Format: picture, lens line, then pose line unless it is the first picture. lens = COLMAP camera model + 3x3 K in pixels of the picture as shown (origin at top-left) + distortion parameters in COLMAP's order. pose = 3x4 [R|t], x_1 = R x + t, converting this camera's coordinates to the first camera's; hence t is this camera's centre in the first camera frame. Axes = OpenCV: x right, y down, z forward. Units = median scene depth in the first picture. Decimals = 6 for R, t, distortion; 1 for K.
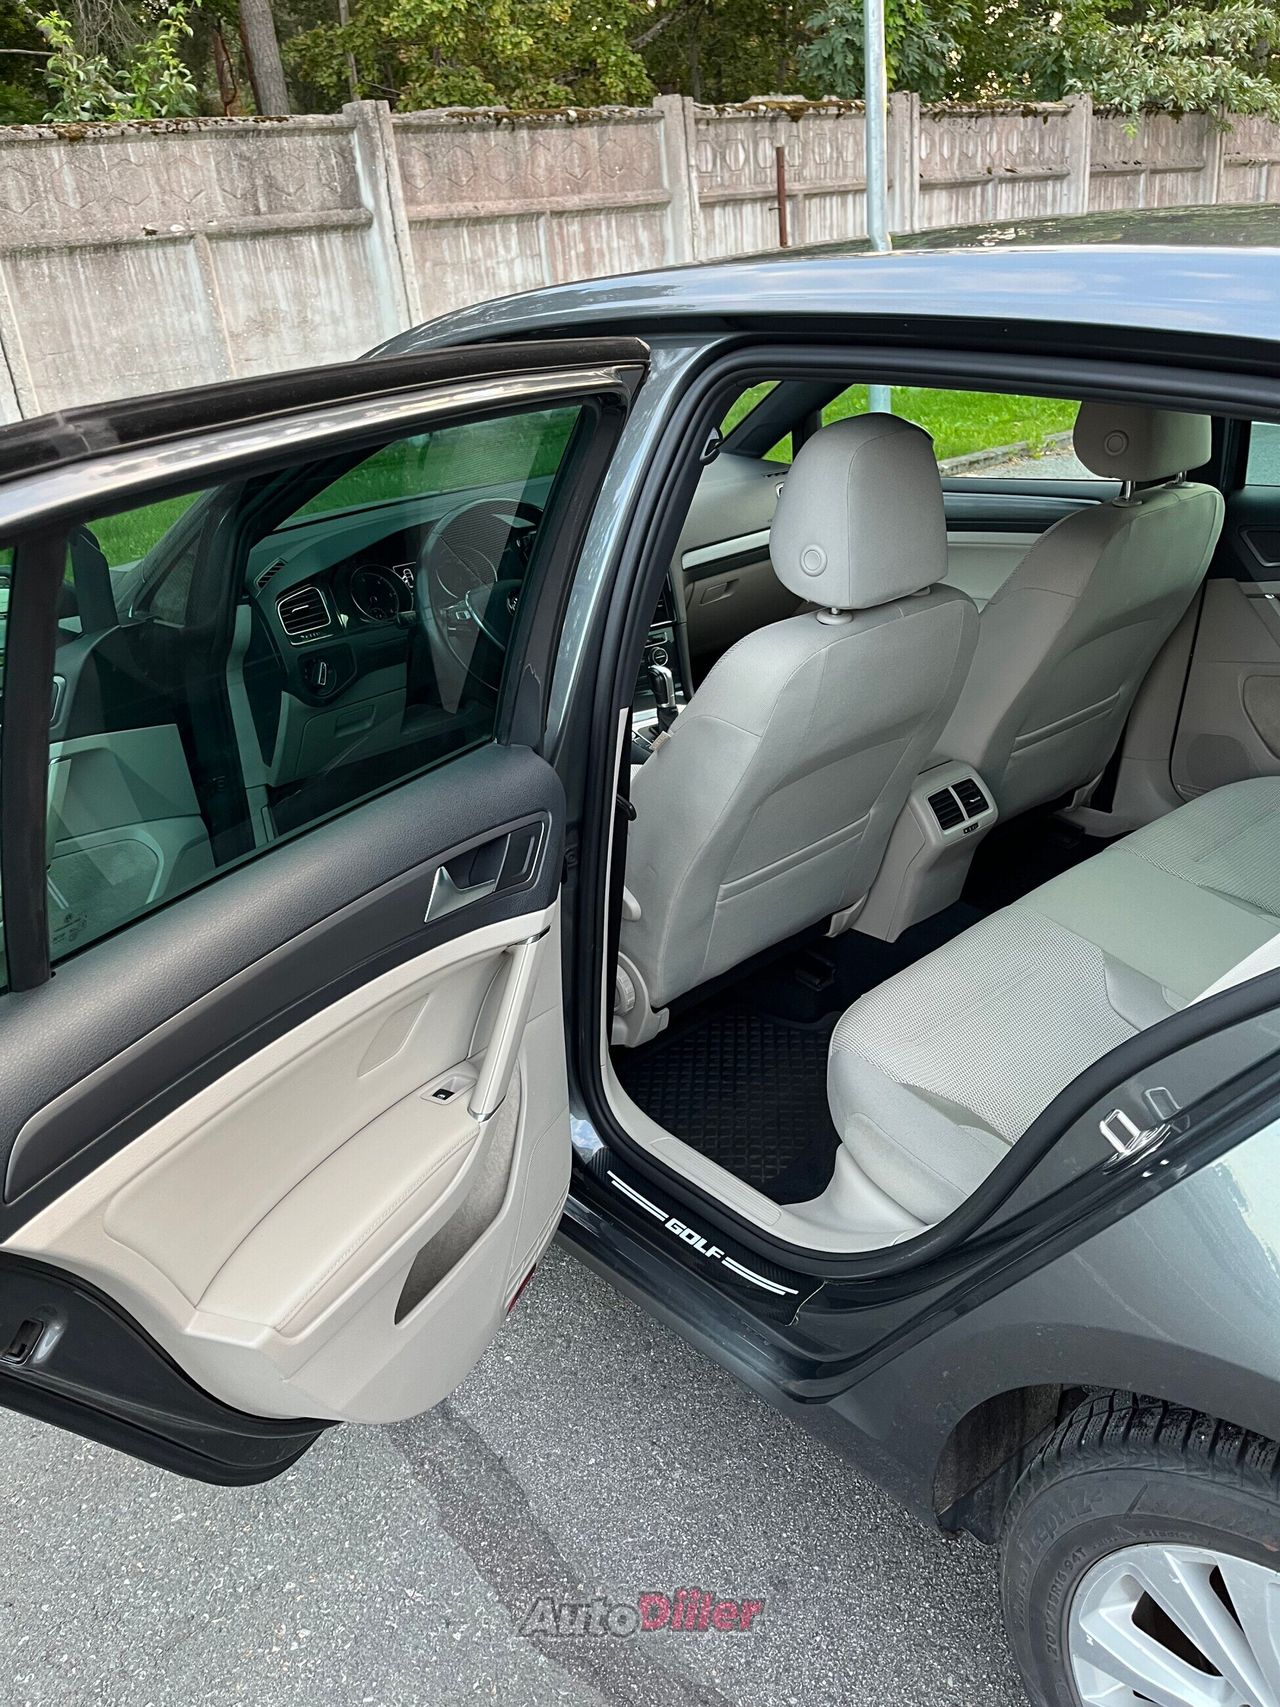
lens RADIAL K [[1287.9, 0, 656.6], [0, 1287.9, 859.5], [0, 0, 1]] dist [0.157786, -0.233124]
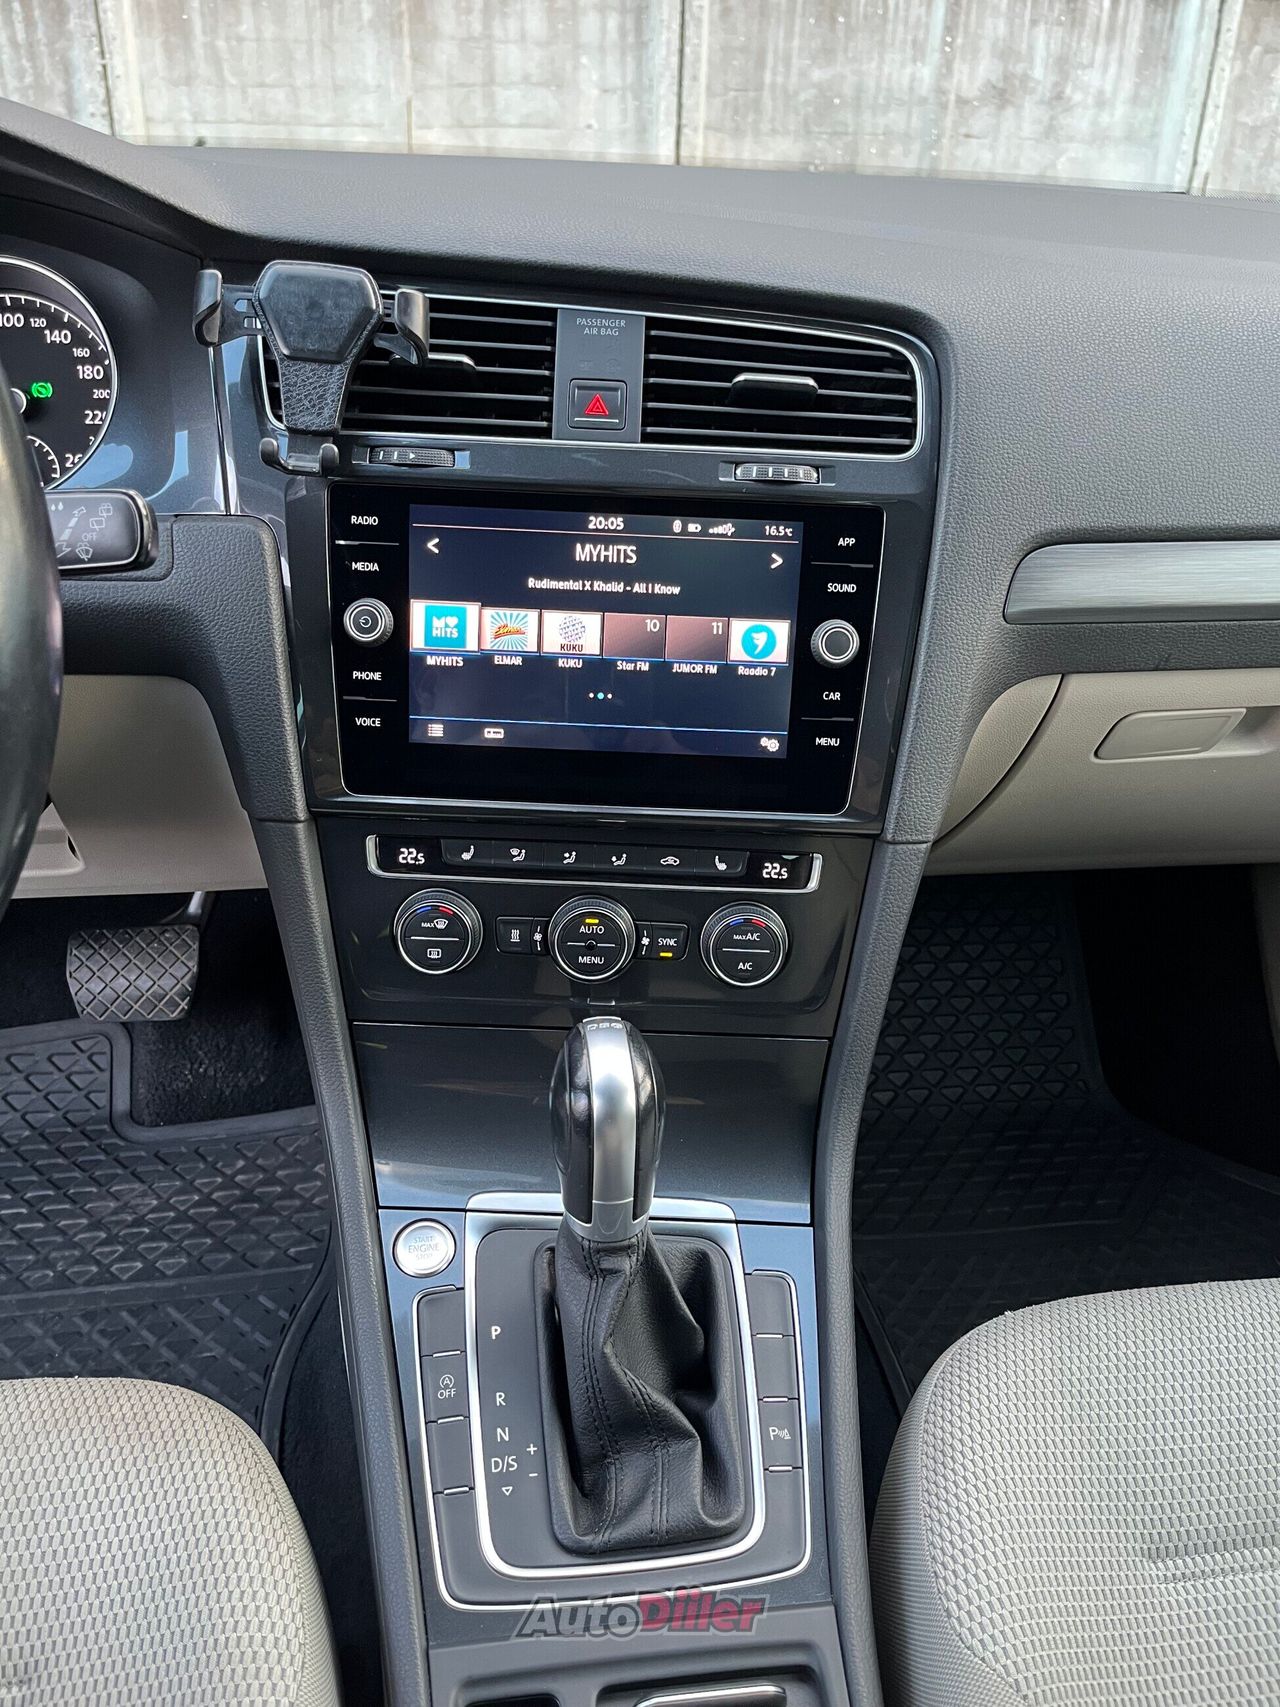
lens RADIAL K [[1294.5, 0, 652.2], [0, 1294.5, 854.6], [0, 0, 1]] dist [0.057318, -0.106347]
pose [[0.824523, 0.371385, -0.426891, 0.021737], [-0.326512, 0.928455, 0.177090, -0.055207], [0.462117, -0.006630, 0.886794, 0.210595]]
